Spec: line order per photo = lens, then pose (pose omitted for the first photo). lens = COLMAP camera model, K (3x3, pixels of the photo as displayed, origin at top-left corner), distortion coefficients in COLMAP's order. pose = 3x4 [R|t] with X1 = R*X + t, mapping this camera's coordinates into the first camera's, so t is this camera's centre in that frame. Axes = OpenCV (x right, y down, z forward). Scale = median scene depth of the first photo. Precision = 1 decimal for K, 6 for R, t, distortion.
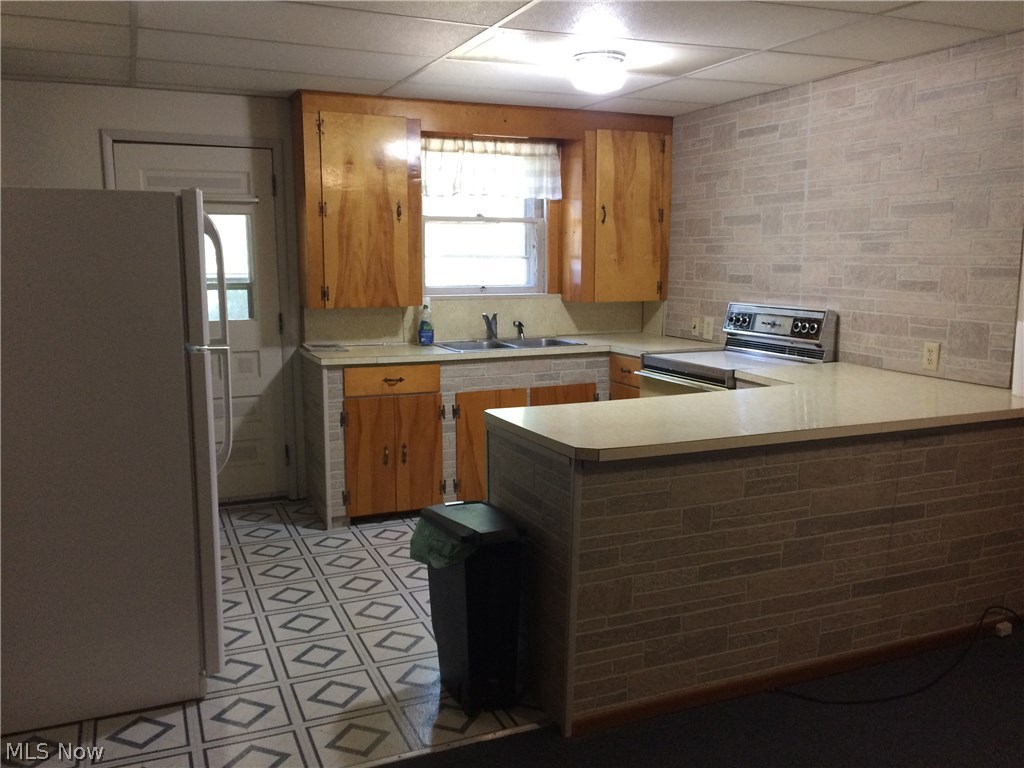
lens RADIAL K [[887.8, 0, 512.0], [0, 887.8, 384.0], [0, 0, 1]] dist [0.095992, -0.143002]
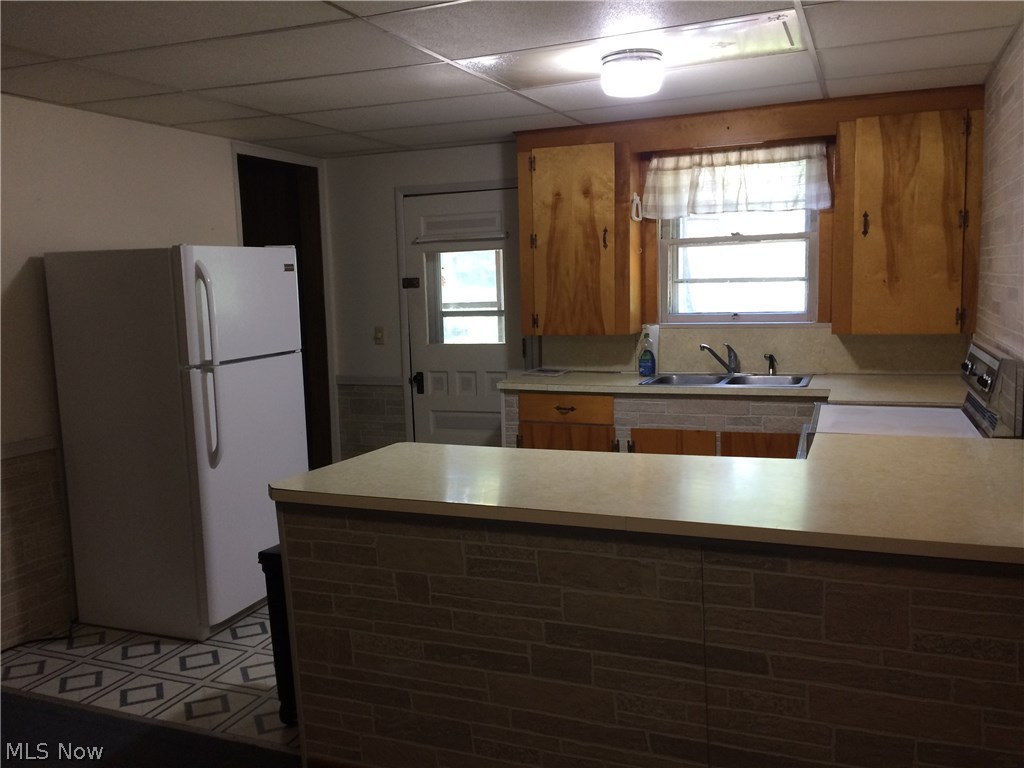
lens RADIAL K [[887.8, 0, 512.0], [0, 887.8, 384.0], [0, 0, 1]] dist [0.095992, -0.143002]
pose [[0.692858, 0.065397, -0.718103, 0.512917], [-0.076538, 0.996923, 0.016941, -0.042048], [0.717001, 0.043224, 0.695731, 0.249597]]
